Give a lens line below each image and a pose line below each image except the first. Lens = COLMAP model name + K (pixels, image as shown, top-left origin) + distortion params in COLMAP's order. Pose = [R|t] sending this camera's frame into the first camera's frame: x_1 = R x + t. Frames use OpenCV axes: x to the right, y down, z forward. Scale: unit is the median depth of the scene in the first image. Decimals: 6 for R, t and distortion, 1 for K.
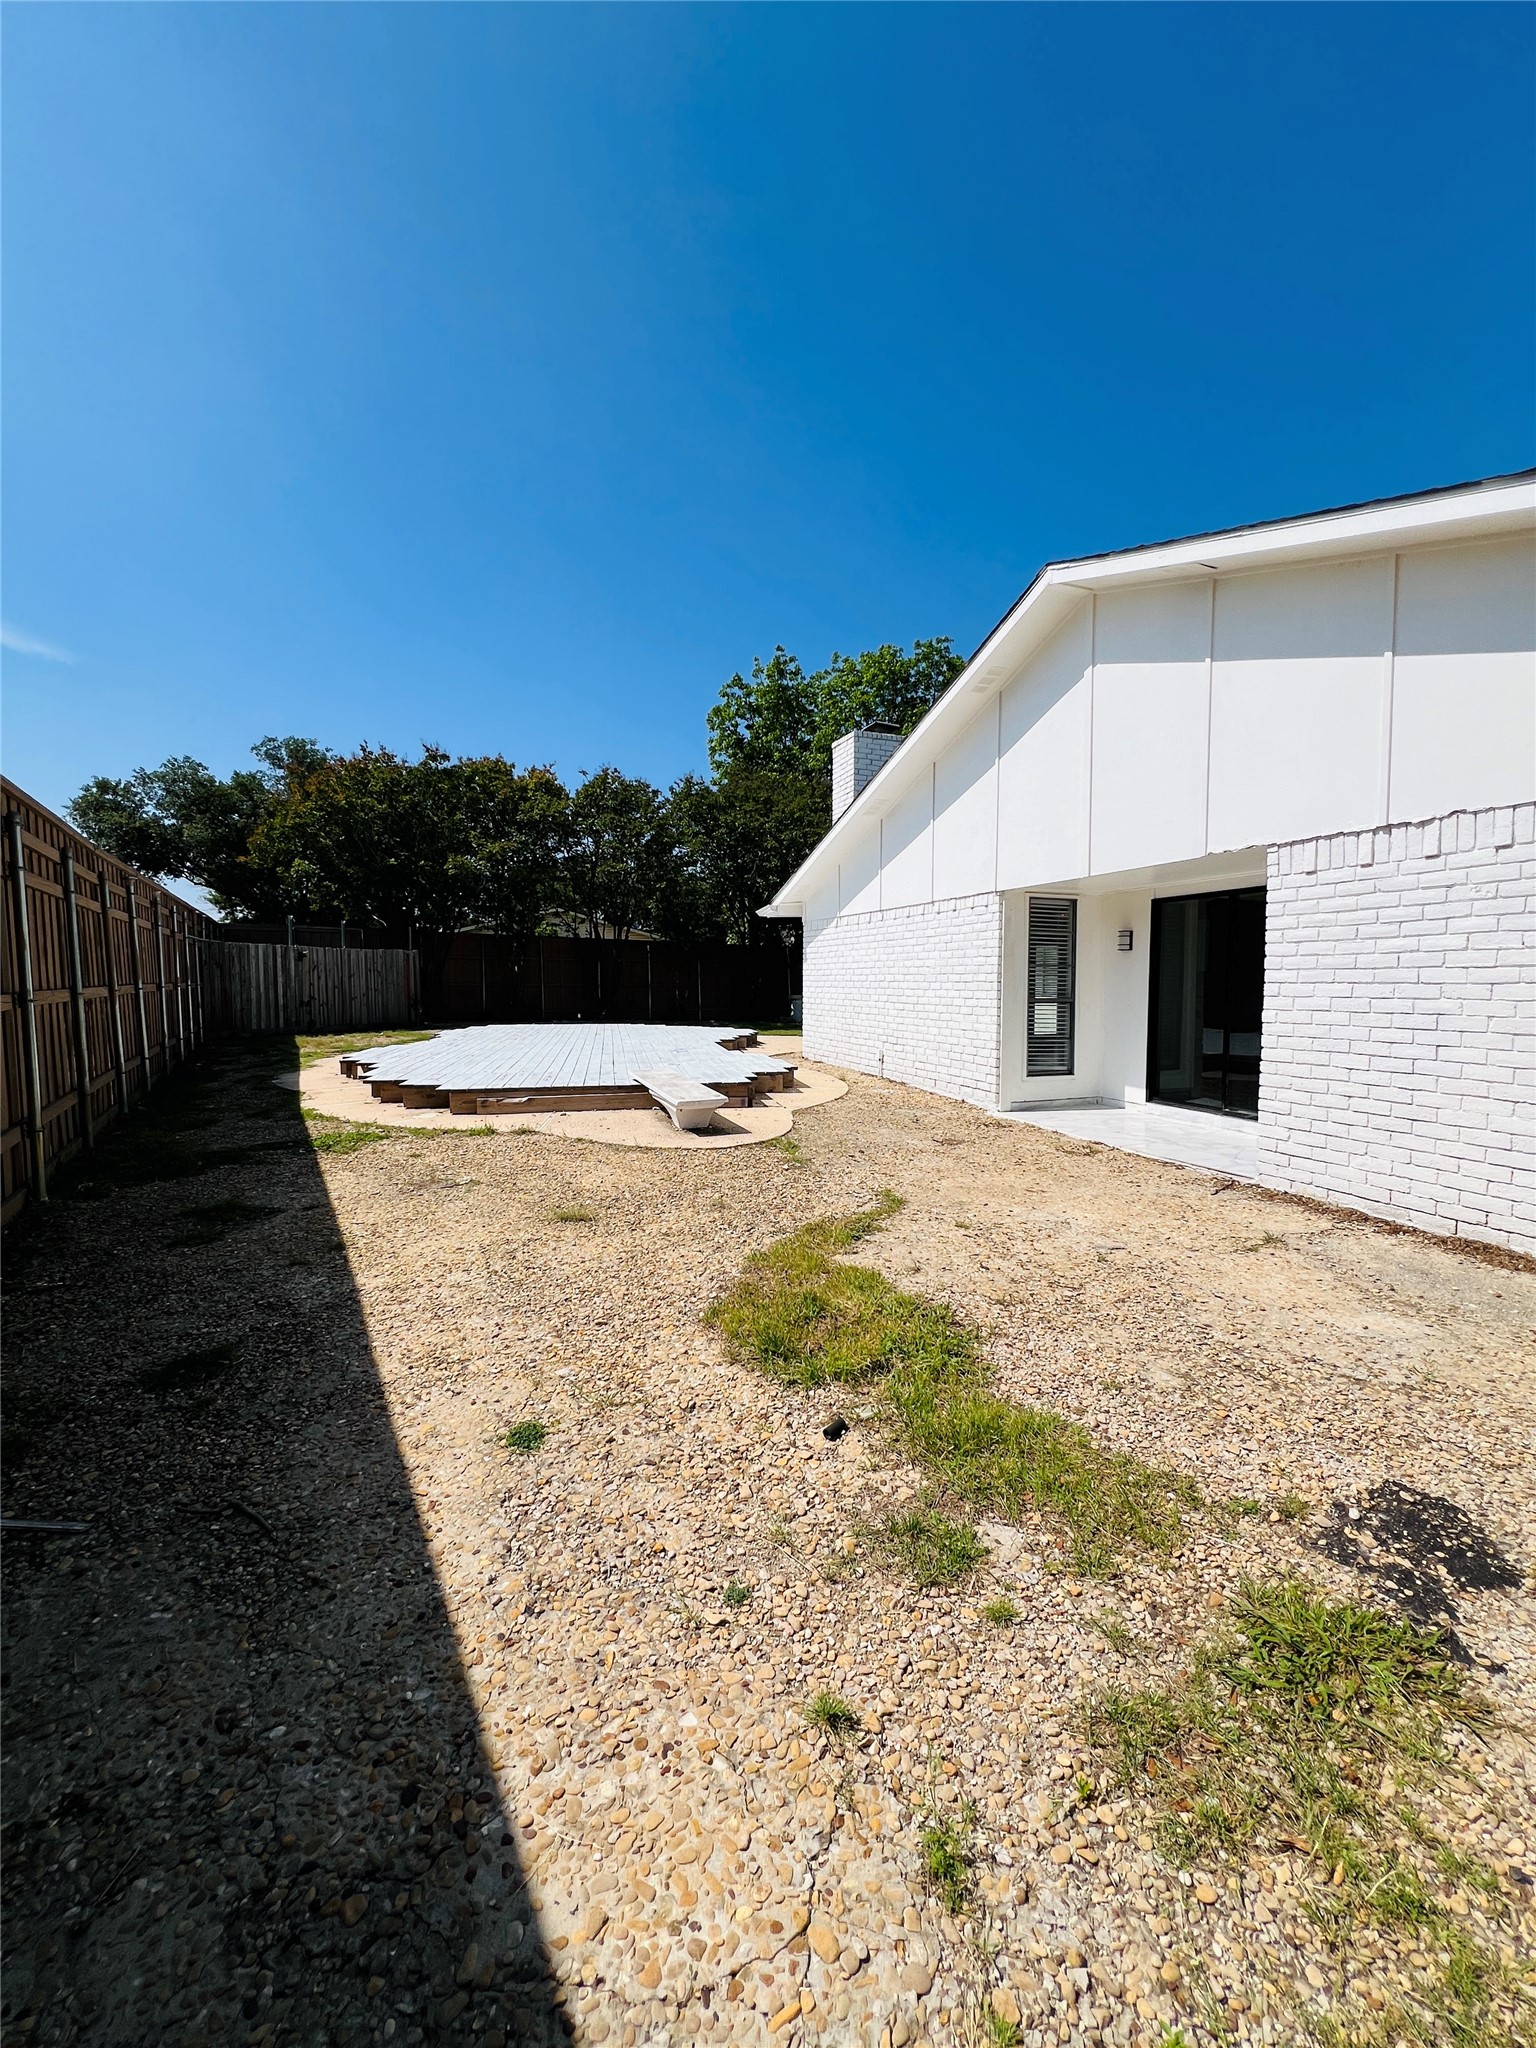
lens RADIAL K [[821.6, 0, 769.7], [0, 821.6, 1027.4], [0, 0, 1]] dist [-0.003057, -0.000259]
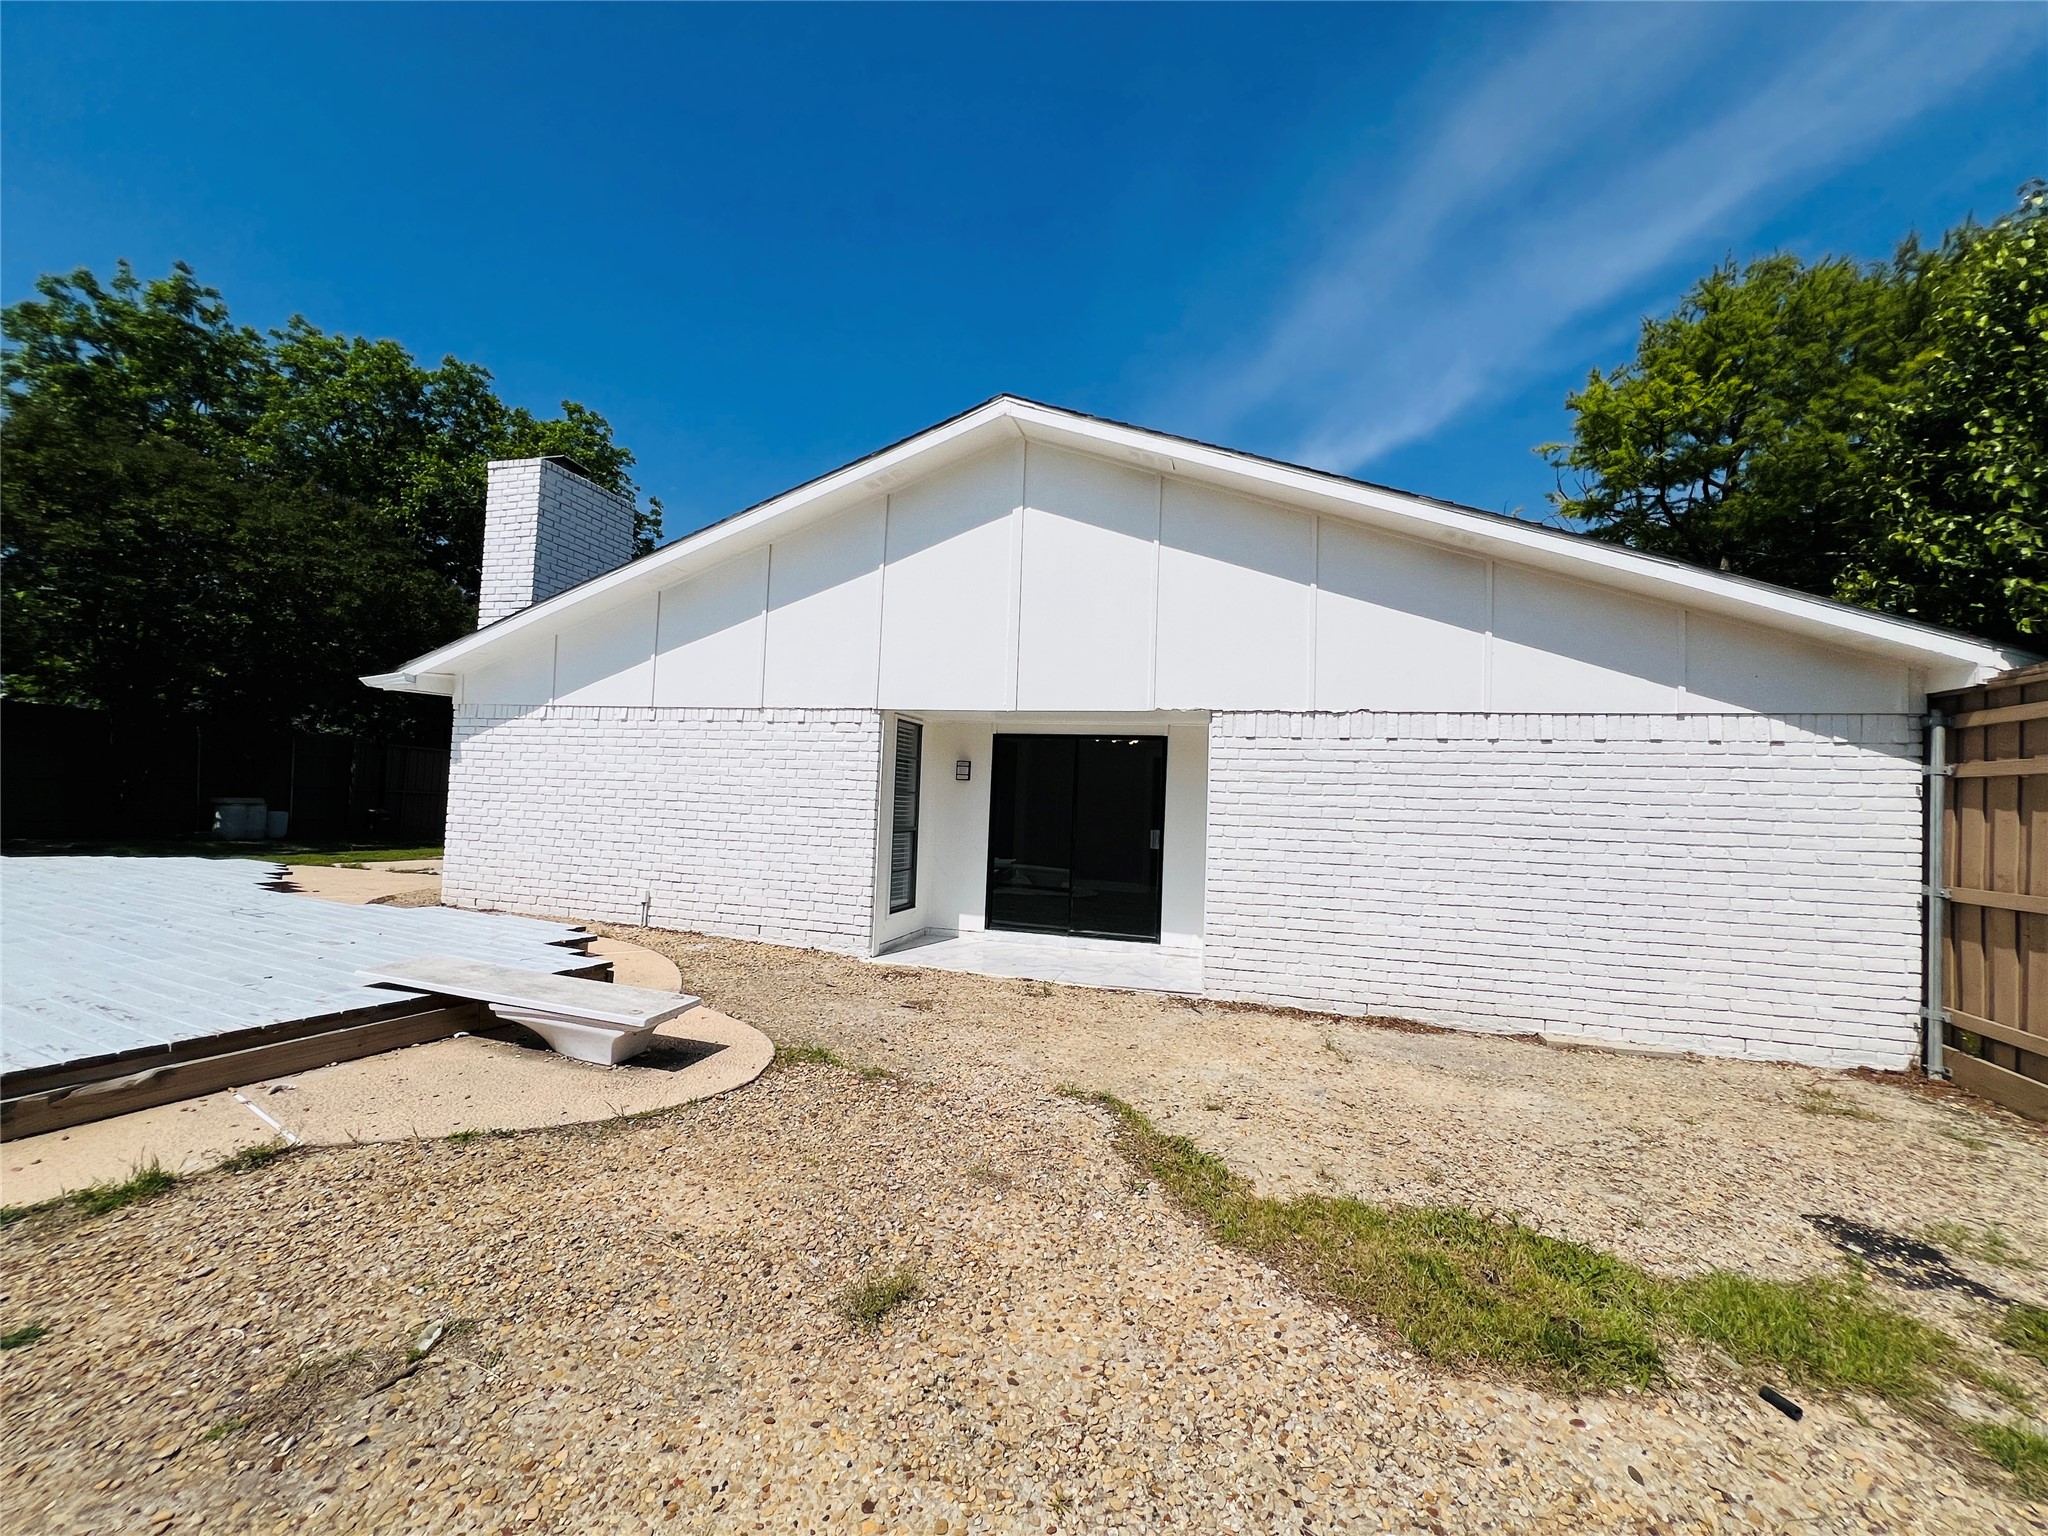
lens RADIAL K [[821.6, 0, 1017.2], [0, 821.6, 770.6], [0, 0, 1]] dist [-0.003057, -0.000259]
pose [[0.594453, 0.050403, 0.802549, -0.553043], [0.008075, 0.997609, -0.068635, -0.056789], [-0.804090, 0.047280, 0.592624, 0.552412]]
